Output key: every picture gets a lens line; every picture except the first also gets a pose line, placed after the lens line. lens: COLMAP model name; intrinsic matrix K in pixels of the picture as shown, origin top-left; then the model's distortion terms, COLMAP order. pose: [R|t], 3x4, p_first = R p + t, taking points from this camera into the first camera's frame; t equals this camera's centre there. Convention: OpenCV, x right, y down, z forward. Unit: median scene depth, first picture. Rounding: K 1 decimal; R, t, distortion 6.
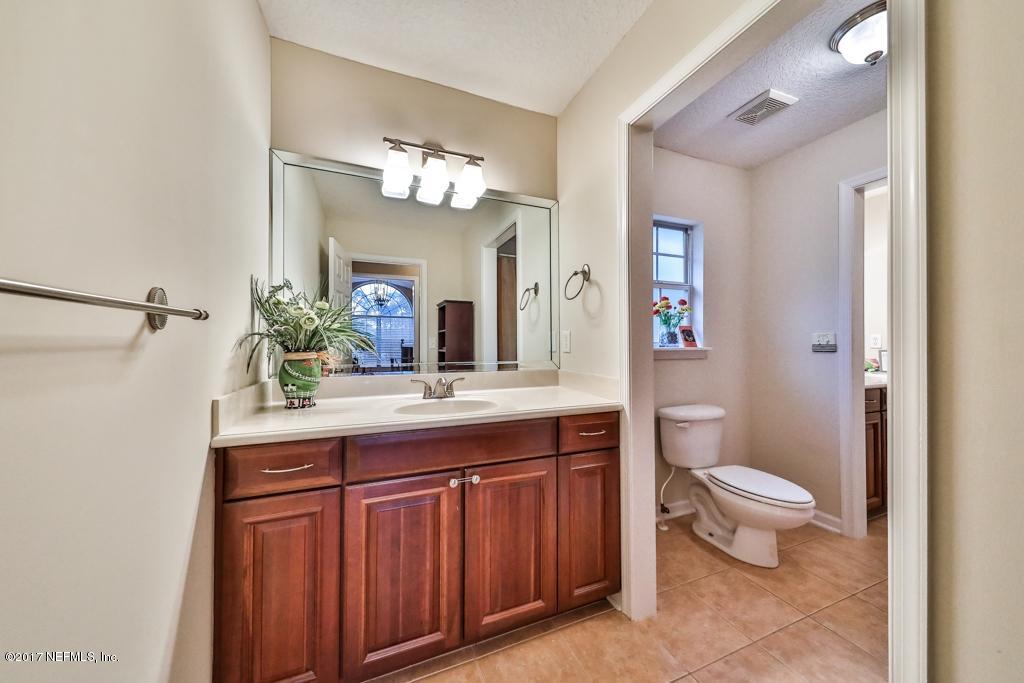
lens RADIAL K [[334.9, 0, 508.9], [0, 334.9, 343.8], [0, 0, 1]] dist [0.003005, 0.000059]
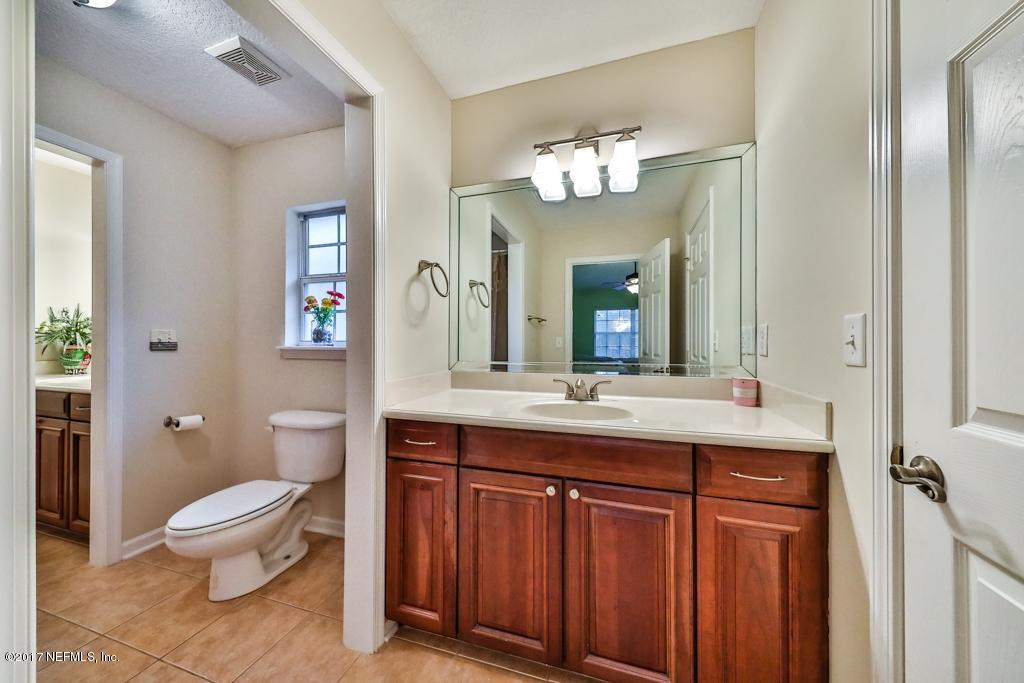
lens RADIAL K [[354.3, 0, 511.2], [0, 354.3, 339.0], [0, 0, 1]] dist [0.007042, -0.002602]
pose [[0.768524, -0.007567, -0.639777, 0.304991], [-0.000440, 0.999924, -0.012356, 0.000659], [0.639821, 0.009777, 0.768462, 0.121371]]
